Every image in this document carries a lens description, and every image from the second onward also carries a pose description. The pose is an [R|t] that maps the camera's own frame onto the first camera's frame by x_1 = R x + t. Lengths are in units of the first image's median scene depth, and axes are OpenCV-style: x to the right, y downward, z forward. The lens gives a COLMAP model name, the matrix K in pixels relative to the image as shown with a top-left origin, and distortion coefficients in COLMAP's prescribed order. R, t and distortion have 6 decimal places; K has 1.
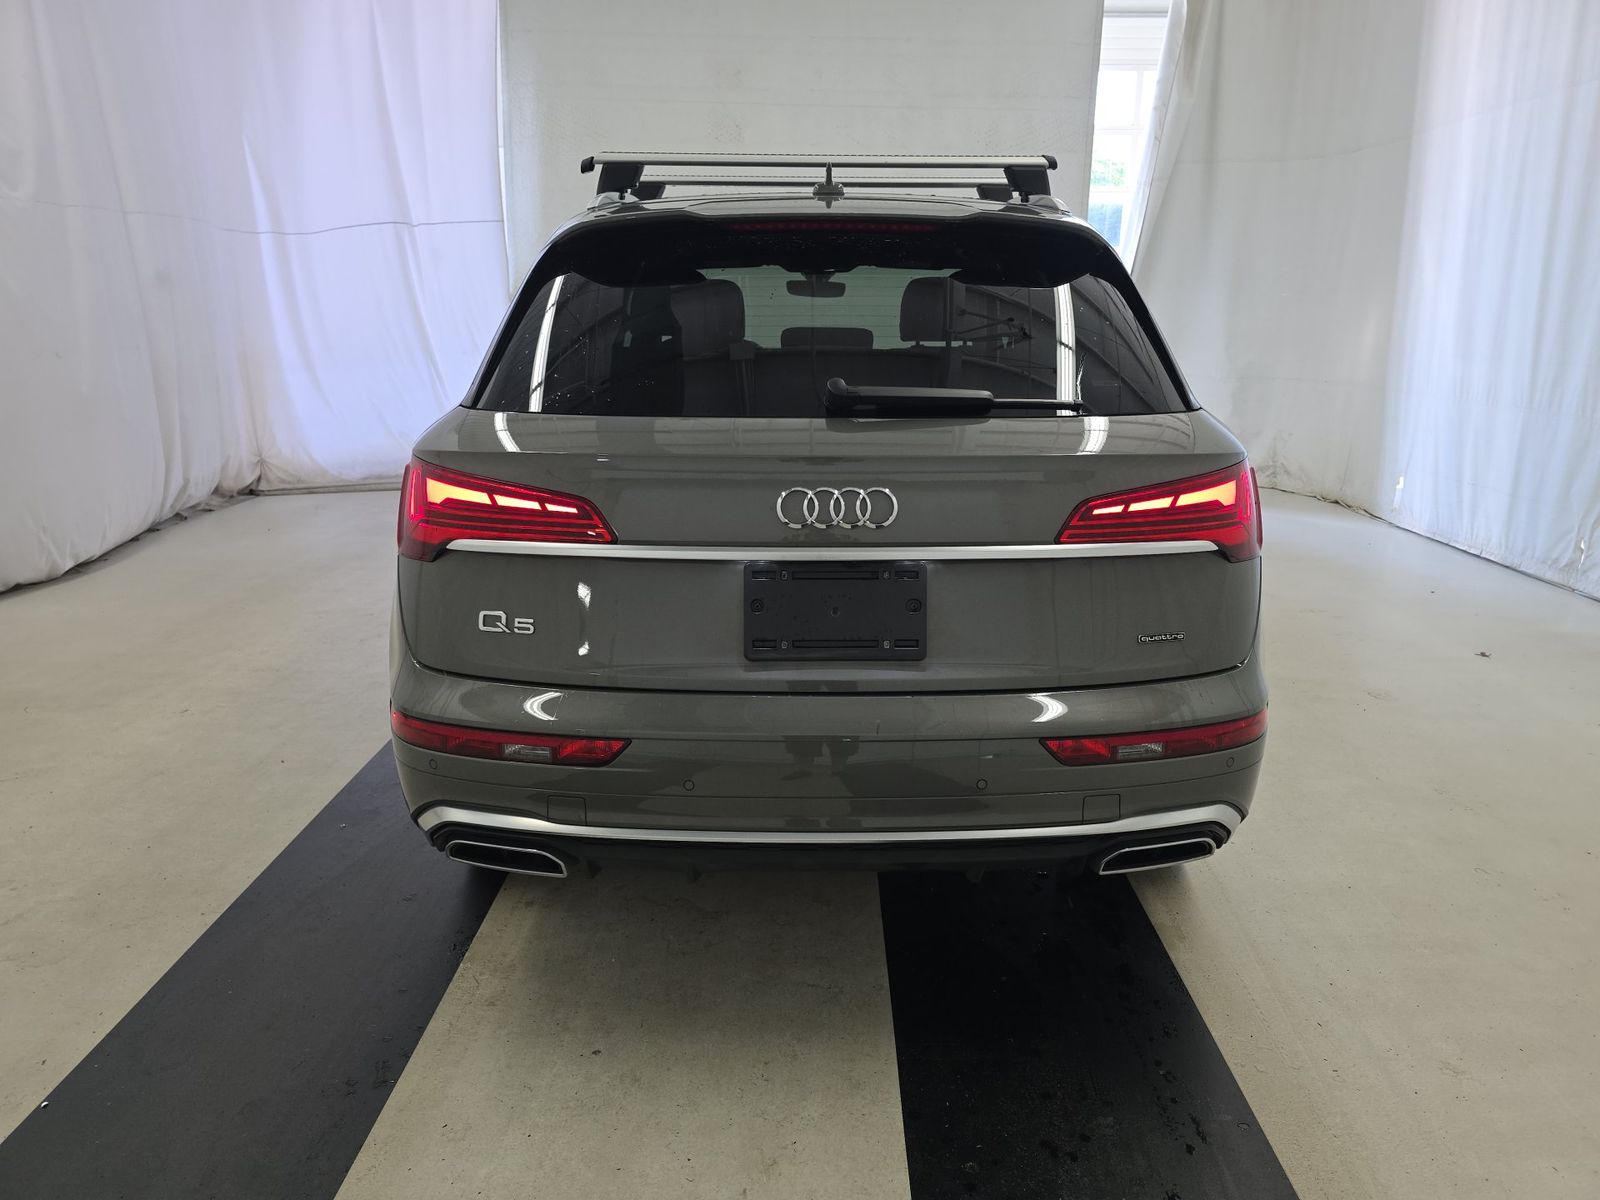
lens RADIAL K [[1003.8, 0, 799.4], [0, 1003.8, 626.0], [0, 0, 1]] dist [0.005998, -0.001496]
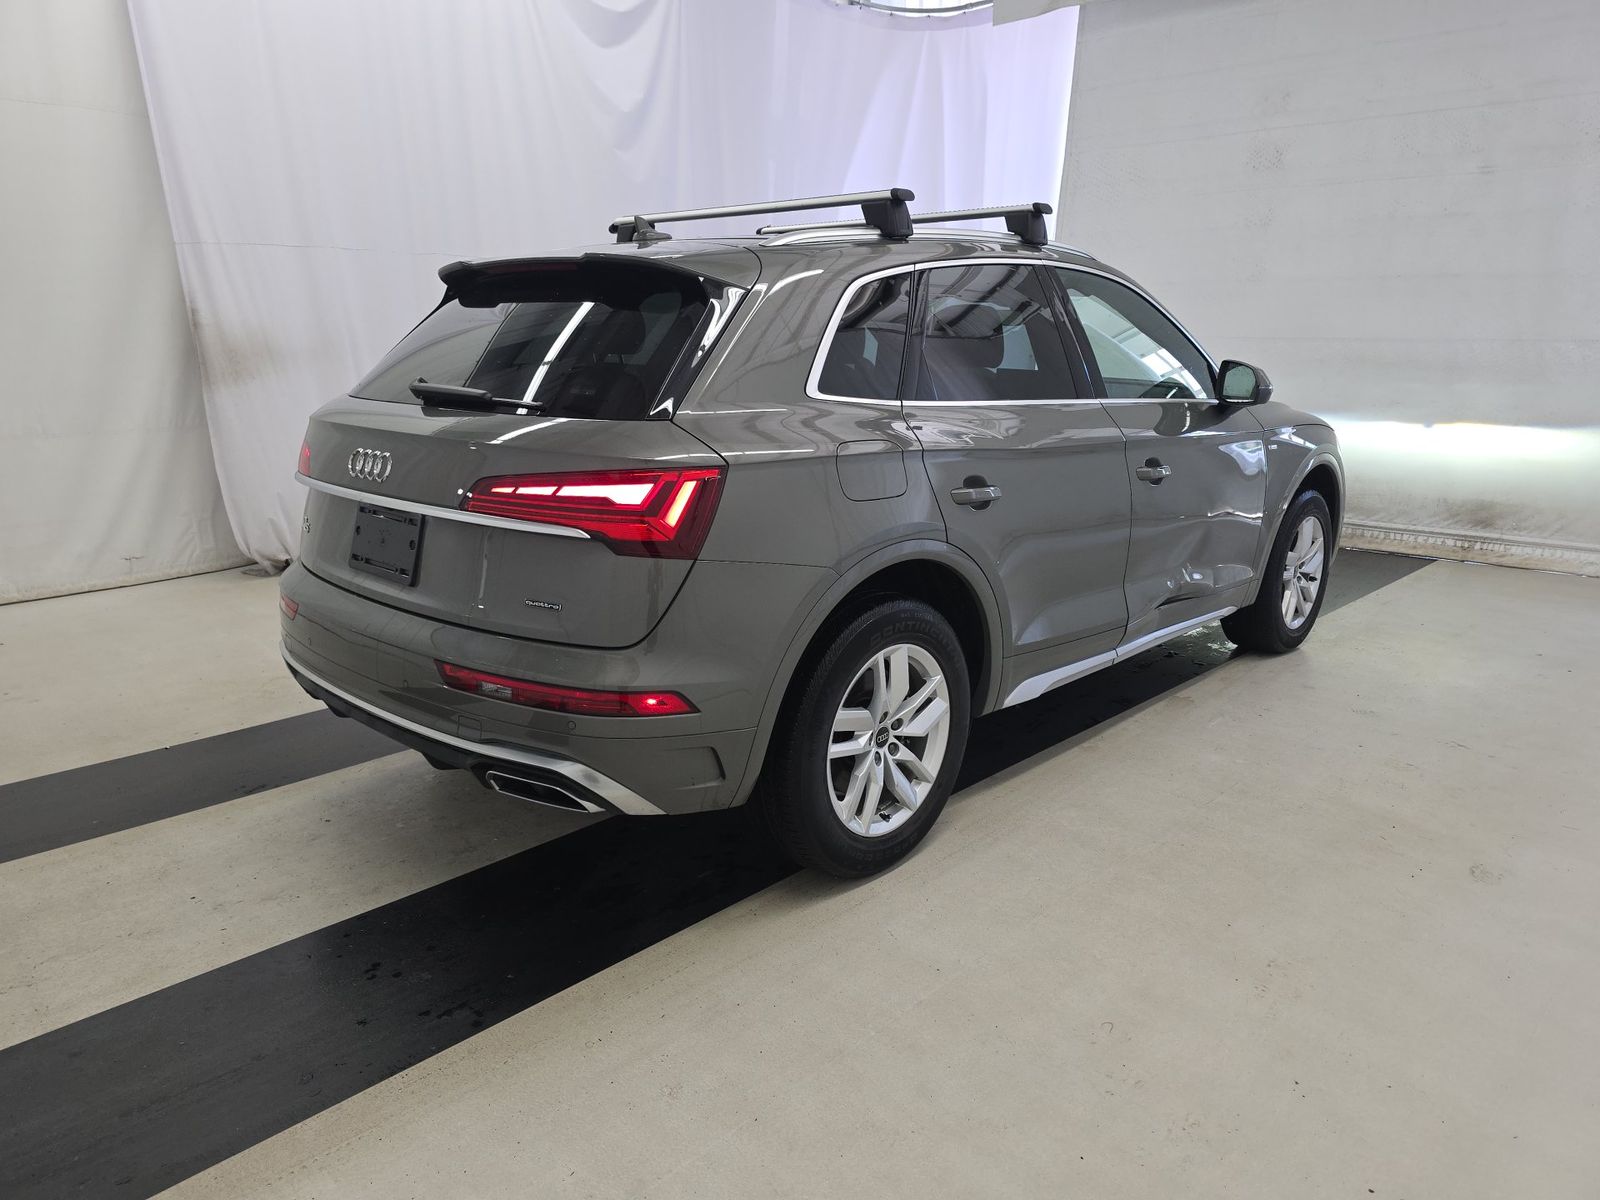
lens RADIAL K [[959.5, 0, 803.7], [0, 959.5, 588.2], [0, 0, 1]] dist [0.000980, 0.001178]
pose [[0.757451, 0.176409, -0.628608, 1.311707], [-0.208122, 0.977817, 0.023630, -0.099116], [0.618832, 0.112929, 0.777363, 0.316366]]
